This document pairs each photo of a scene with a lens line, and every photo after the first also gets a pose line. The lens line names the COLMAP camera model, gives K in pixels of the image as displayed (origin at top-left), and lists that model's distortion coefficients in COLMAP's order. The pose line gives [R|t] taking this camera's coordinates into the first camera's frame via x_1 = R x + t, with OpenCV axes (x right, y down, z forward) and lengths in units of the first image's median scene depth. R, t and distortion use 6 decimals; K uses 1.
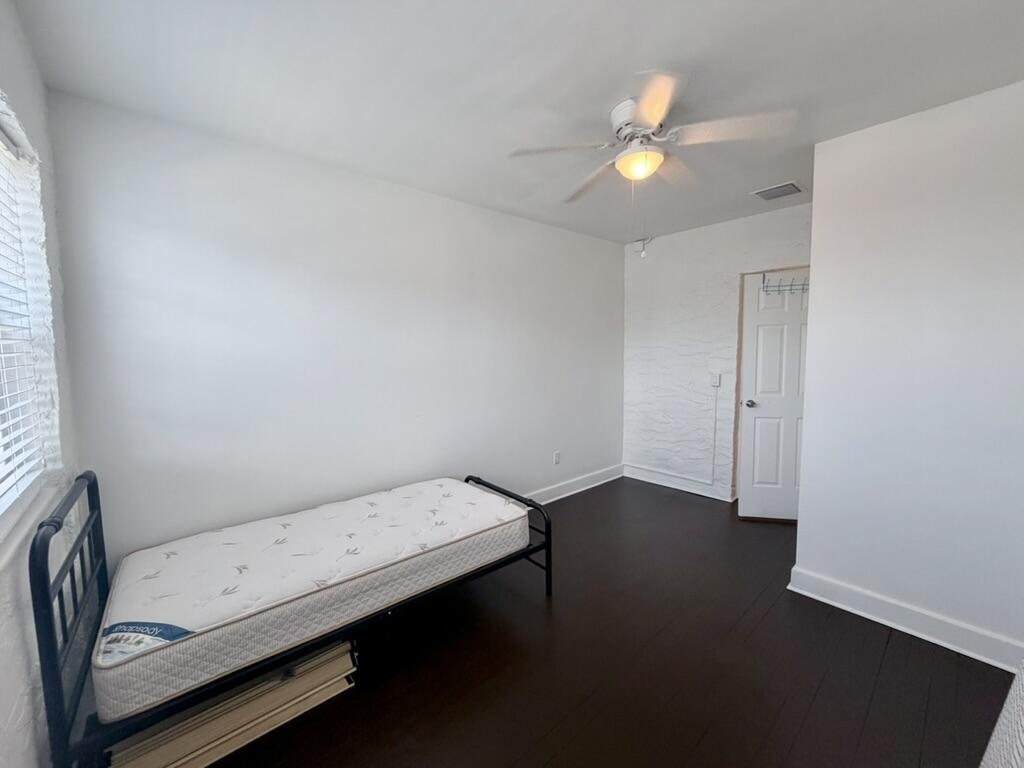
lens RADIAL K [[410.1, 0, 507.9], [0, 410.1, 381.5], [0, 0, 1]] dist [0.003111, -0.001118]
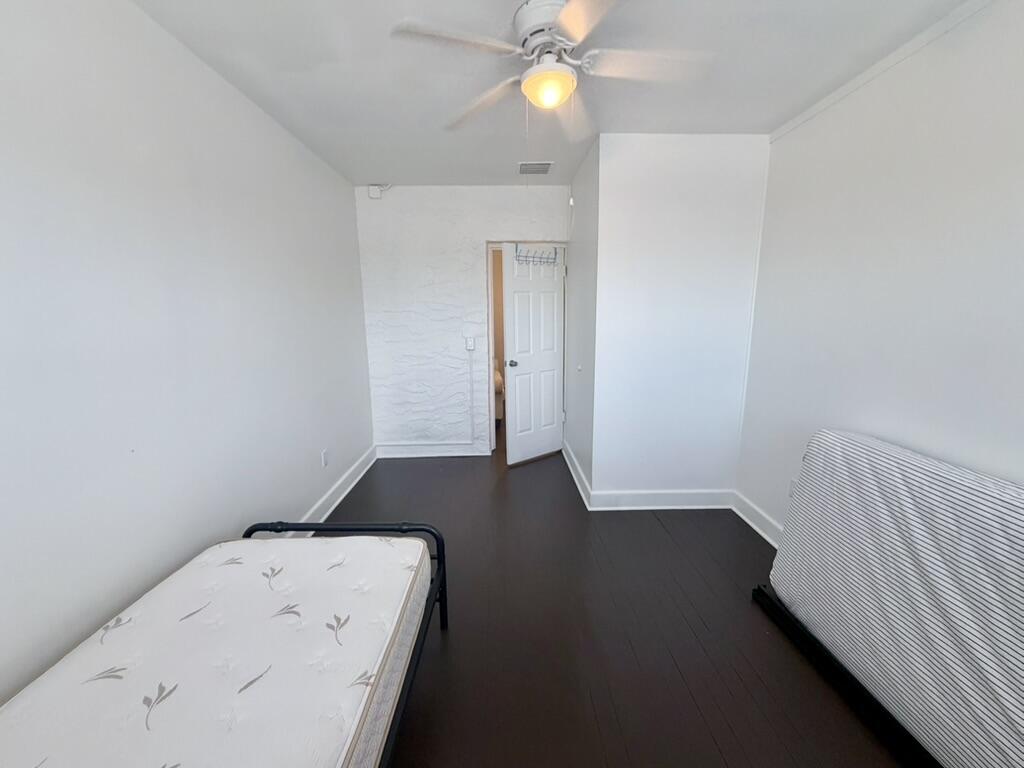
lens RADIAL K [[410.1, 0, 509.9], [0, 410.1, 381.9], [0, 0, 1]] dist [0.003111, -0.001118]
pose [[0.642376, -0.126542, 0.755871, -0.221158], [0.063284, 0.991665, 0.112235, -0.018219], [-0.763773, -0.024262, 0.645029, 0.255864]]
